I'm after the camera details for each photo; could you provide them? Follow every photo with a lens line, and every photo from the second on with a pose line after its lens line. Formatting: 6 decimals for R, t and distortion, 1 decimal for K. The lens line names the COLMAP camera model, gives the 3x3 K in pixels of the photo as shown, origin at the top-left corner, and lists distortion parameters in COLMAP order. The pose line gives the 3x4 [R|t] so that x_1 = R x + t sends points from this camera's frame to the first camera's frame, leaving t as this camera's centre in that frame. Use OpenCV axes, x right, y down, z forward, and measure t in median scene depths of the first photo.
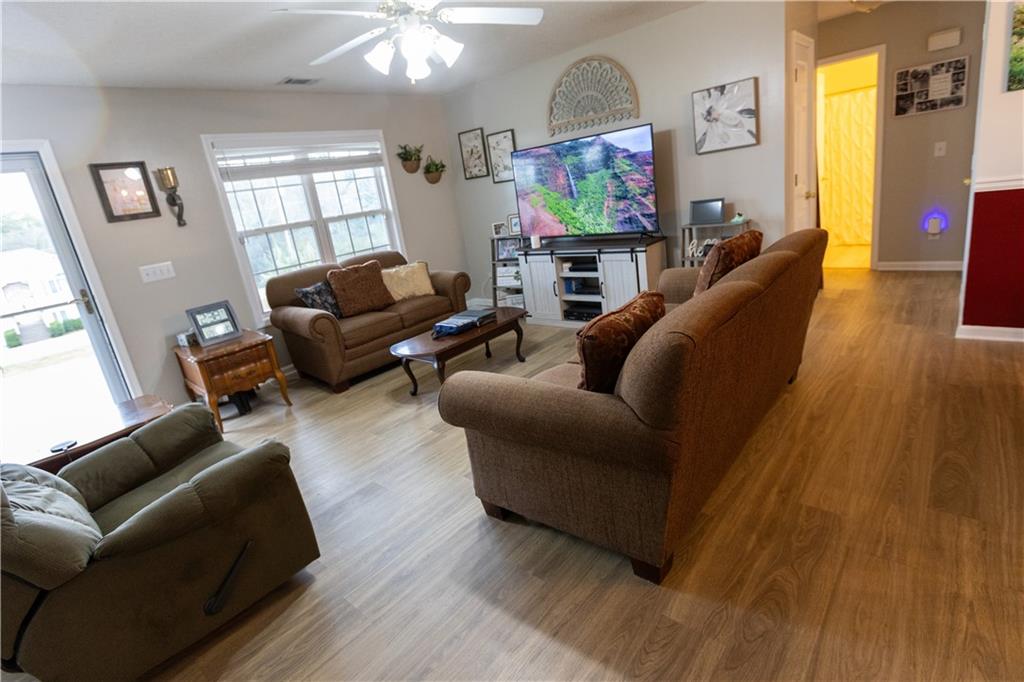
lens RADIAL K [[506.3, 0, 513.4], [0, 506.3, 326.9], [0, 0, 1]] dist [-0.002995, -0.000144]
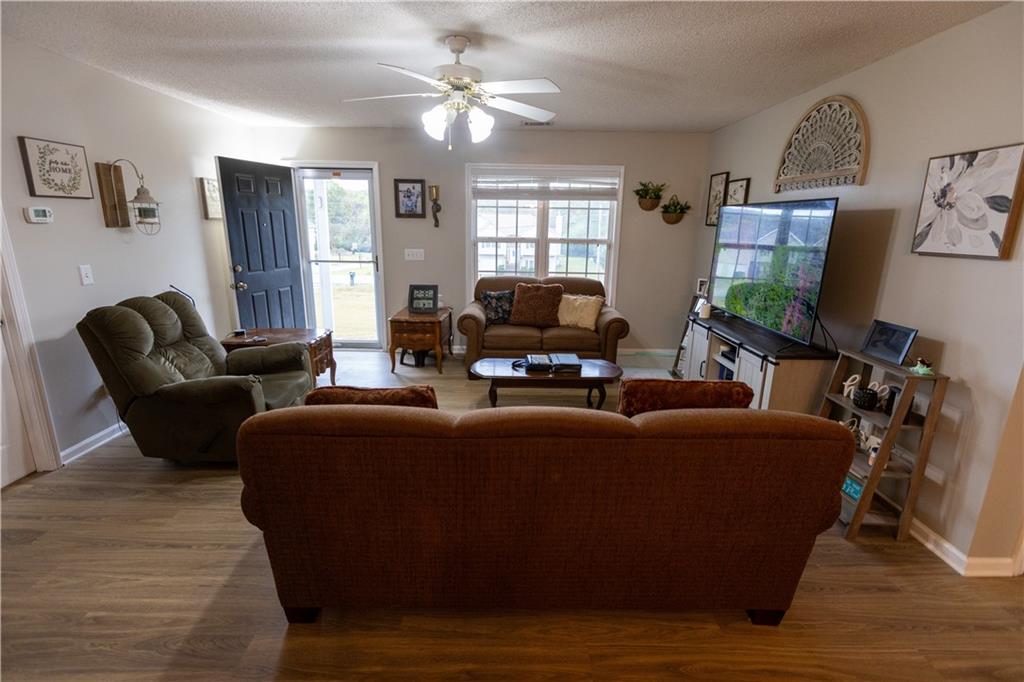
lens RADIAL K [[480.8, 0, 512.0], [0, 480.8, 341.0], [0, 0, 1]] dist [0.002551, 0.000401]
pose [[0.645201, 0.332813, -0.687714, 0.441264], [-0.311687, 0.936483, 0.160784, -0.158016], [0.697544, 0.110614, 0.707953, 0.200362]]
